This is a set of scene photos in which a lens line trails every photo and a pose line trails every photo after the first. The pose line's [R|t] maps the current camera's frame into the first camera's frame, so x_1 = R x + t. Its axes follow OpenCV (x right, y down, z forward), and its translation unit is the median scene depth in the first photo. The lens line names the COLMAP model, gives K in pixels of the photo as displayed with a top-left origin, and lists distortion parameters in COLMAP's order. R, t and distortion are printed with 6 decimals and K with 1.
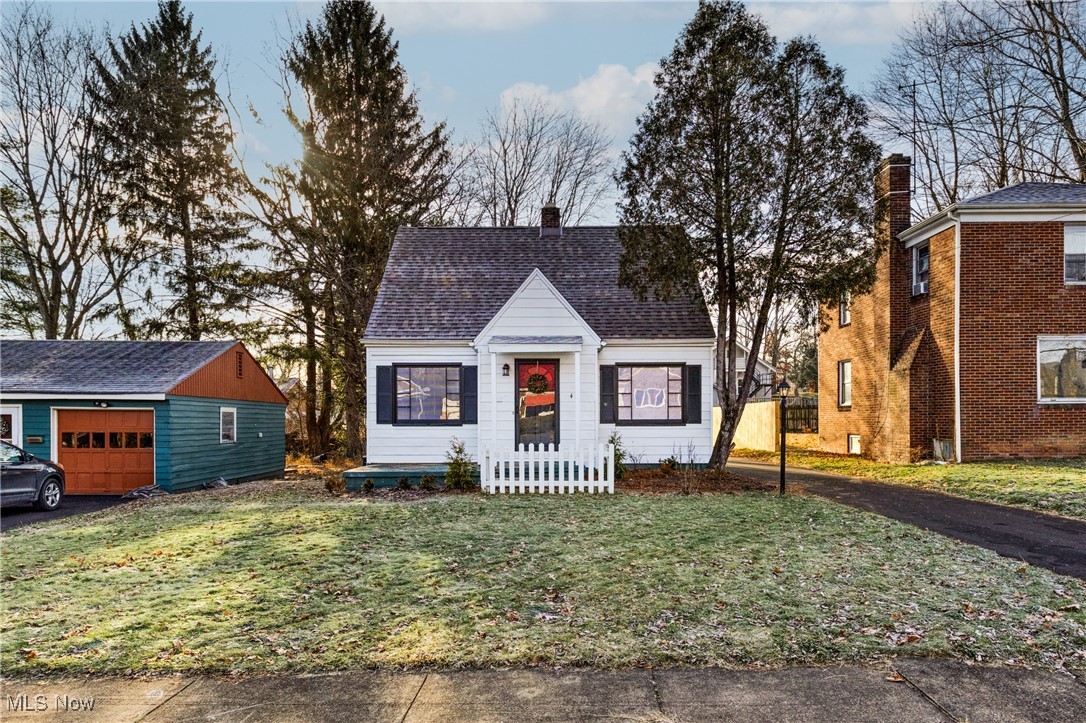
lens RADIAL K [[769.5, 0, 540.5], [0, 769.5, 432.7], [0, 0, 1]] dist [0.002292, 0.001509]
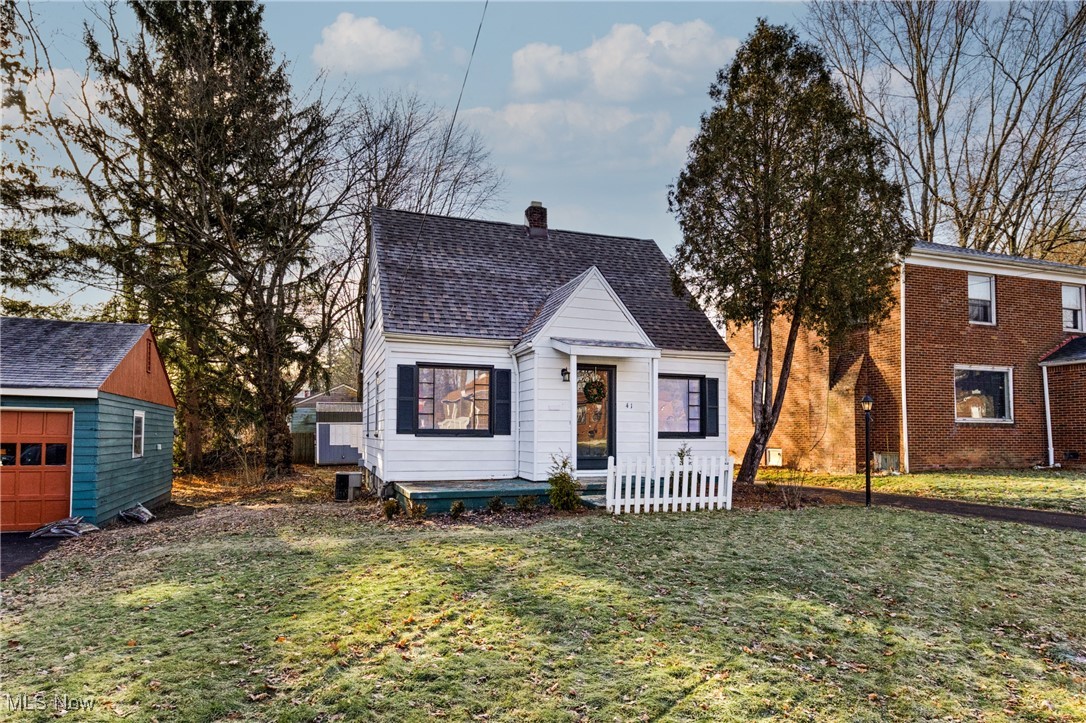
lens RADIAL K [[733.1, 0, 542.3], [0, 733.1, 411.9], [0, 0, 1]] dist [0.011956, 0.000879]
pose [[0.923521, 0.021141, 0.382965, -0.368627], [-0.002516, 0.998792, -0.049072, 0.003487], [-0.383540, 0.044355, 0.922459, 0.204687]]
